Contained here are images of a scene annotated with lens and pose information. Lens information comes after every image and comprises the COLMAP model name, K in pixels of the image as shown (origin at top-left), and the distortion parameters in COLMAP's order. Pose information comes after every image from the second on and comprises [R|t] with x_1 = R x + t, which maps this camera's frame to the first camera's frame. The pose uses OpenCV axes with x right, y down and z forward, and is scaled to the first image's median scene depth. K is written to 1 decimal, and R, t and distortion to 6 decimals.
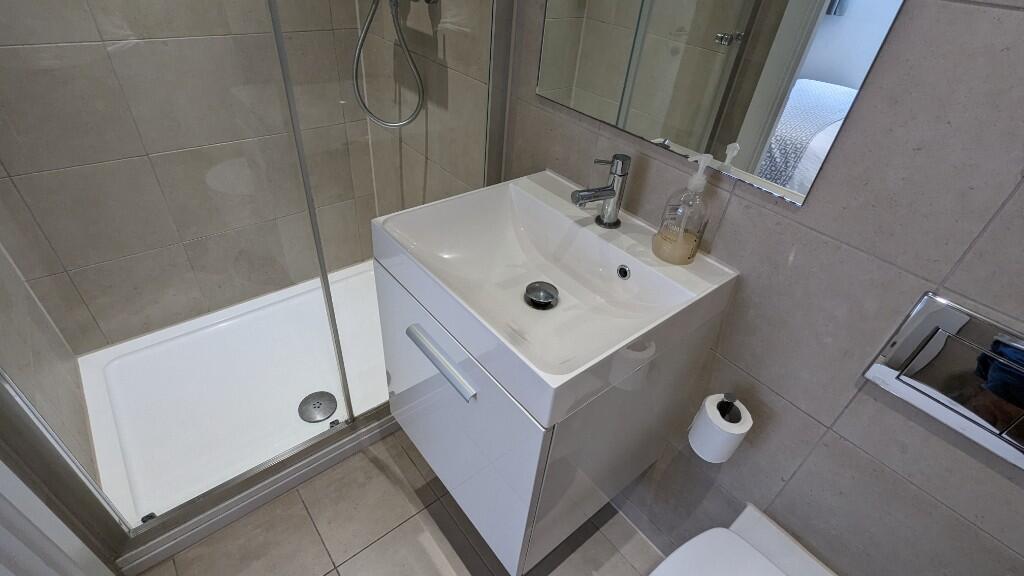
lens RADIAL K [[484.6, 0, 509.5], [0, 484.6, 289.3], [0, 0, 1]] dist [-0.002618, 0.002800]
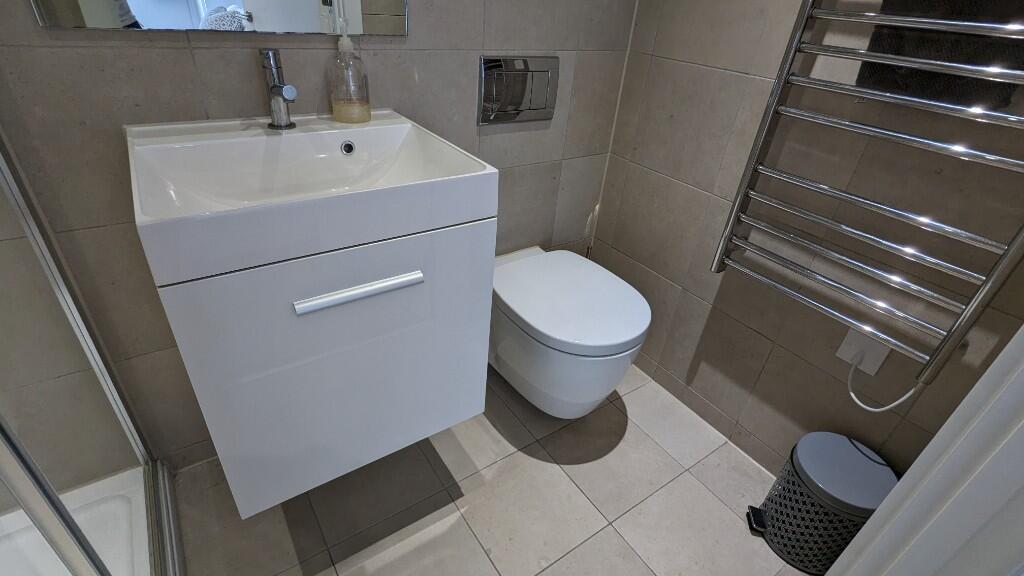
lens RADIAL K [[484.6, 0, 512.0], [0, 484.6, 287.8], [0, 0, 1]] dist [-0.002618, 0.002800]
pose [[0.079481, -0.584042, 0.807823, -0.753179], [0.551648, 0.700755, 0.452357, -0.097280], [-0.830282, 0.409680, 0.377882, 0.382568]]
